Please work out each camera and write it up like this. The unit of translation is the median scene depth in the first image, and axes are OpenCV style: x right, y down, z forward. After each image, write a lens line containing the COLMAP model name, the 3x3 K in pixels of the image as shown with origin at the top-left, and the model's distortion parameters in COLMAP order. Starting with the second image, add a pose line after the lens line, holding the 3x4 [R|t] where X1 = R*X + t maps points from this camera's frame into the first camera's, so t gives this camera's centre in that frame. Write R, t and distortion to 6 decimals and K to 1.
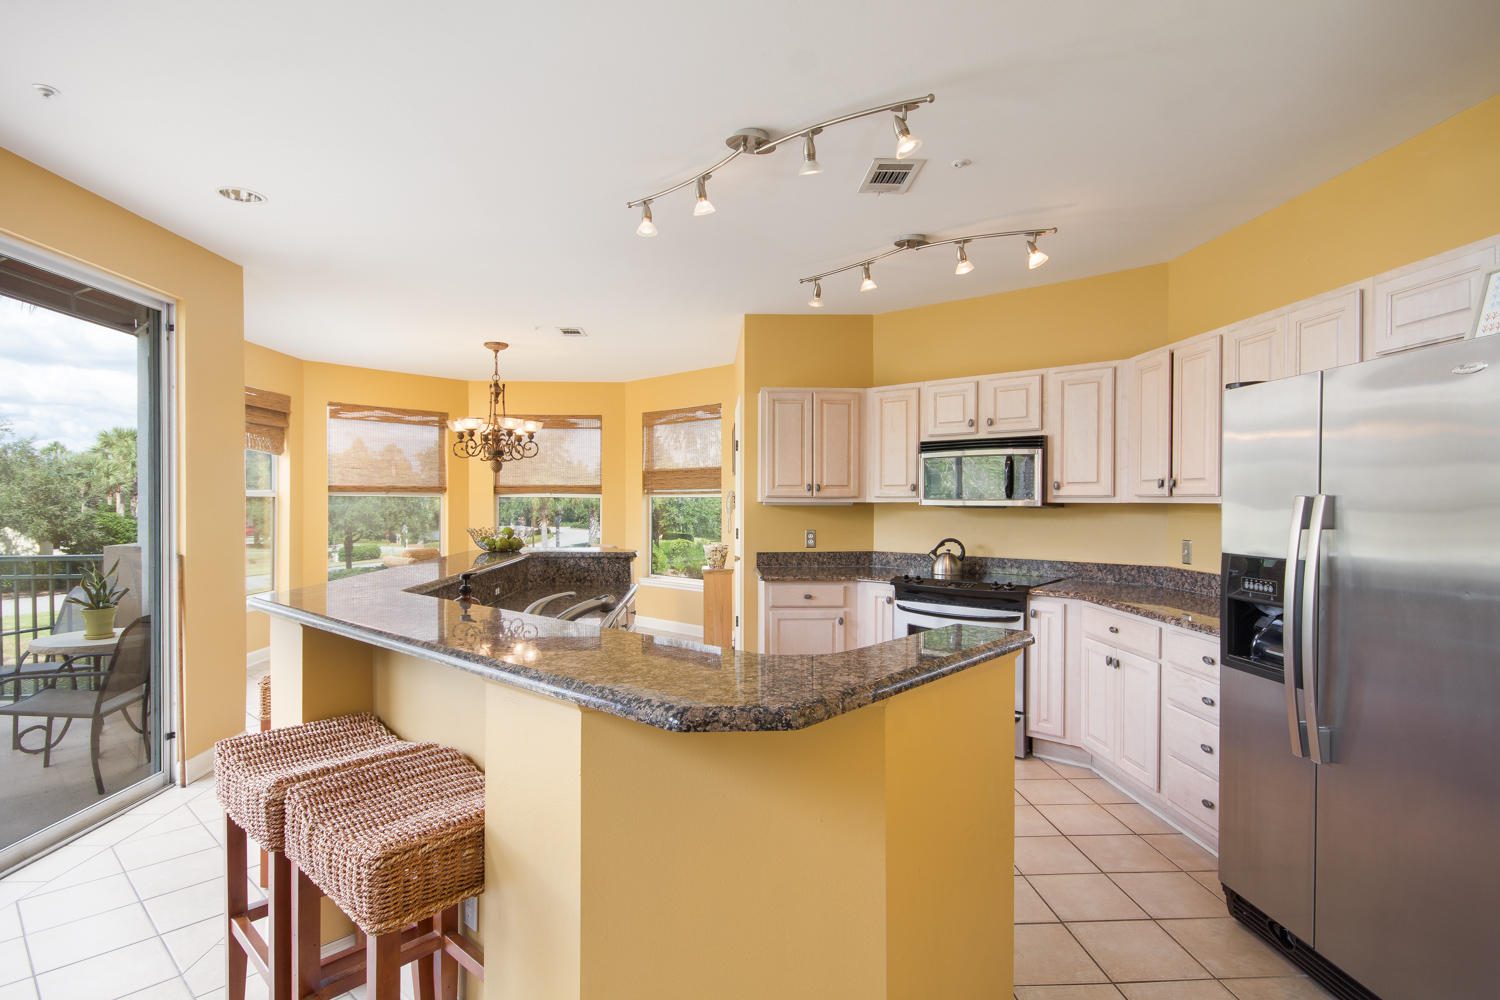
lens RADIAL K [[729.1, 0, 738.5], [0, 729.1, 501.0], [0, 0, 1]] dist [-0.004574, 0.000571]
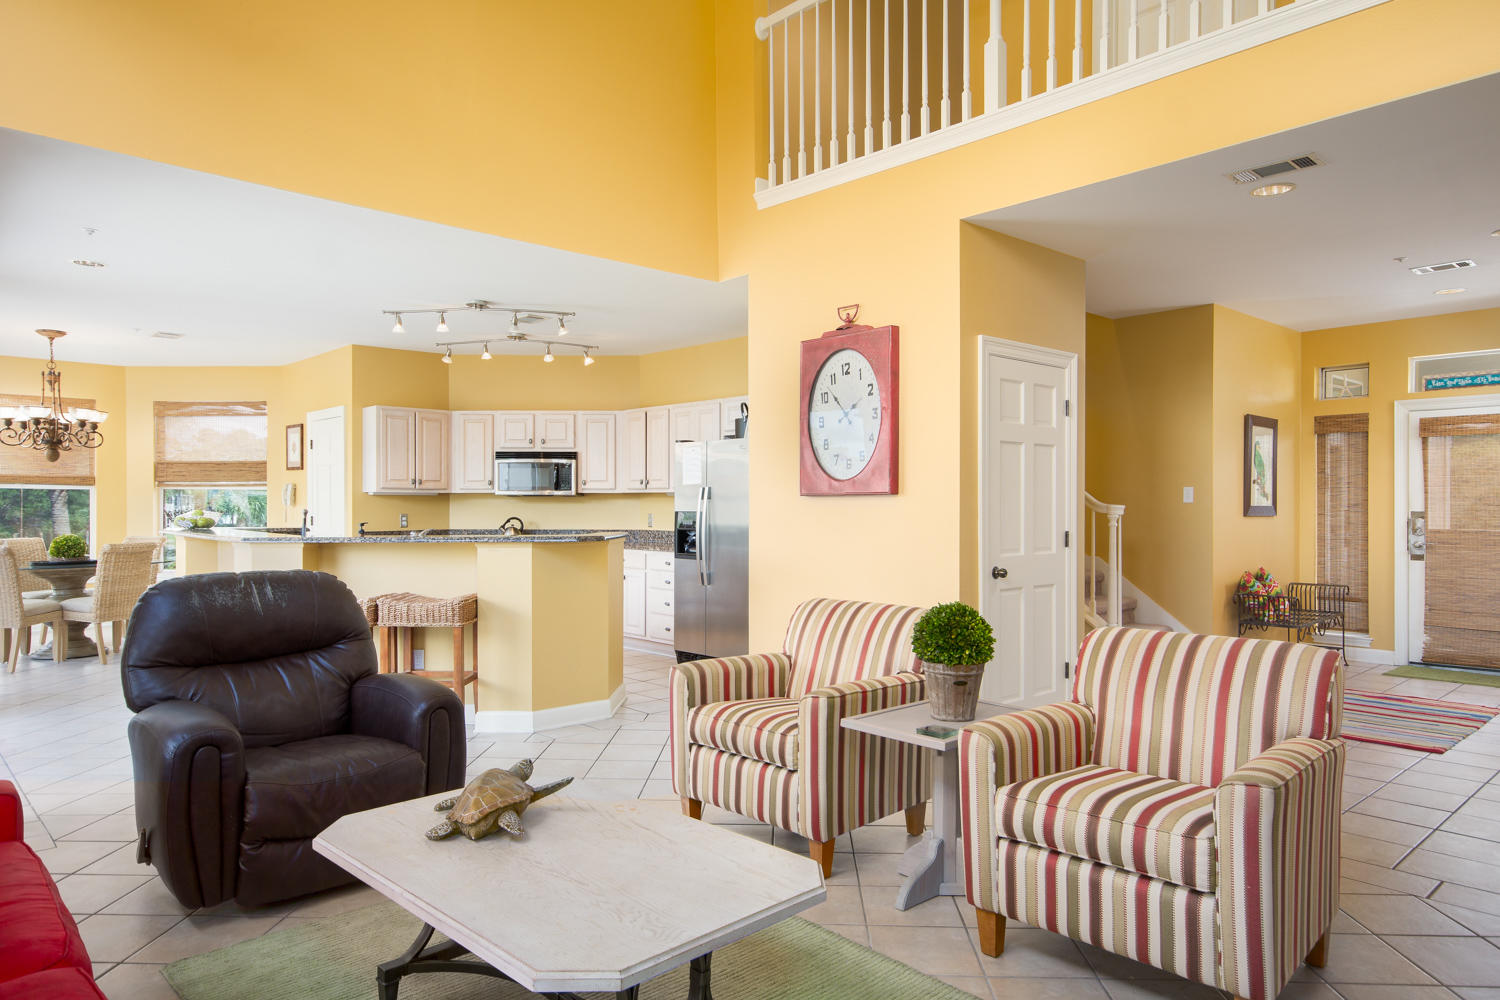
lens RADIAL K [[949.6, 0, 741.4], [0, 949.6, 506.3], [0, 0, 1]] dist [0.002474, -0.000091]
pose [[0.762233, -0.003386, 0.647293, -0.677201], [0.000073, 0.999987, 0.005144, 0.021410], [-0.647302, -0.003874, 0.762224, -0.865624]]
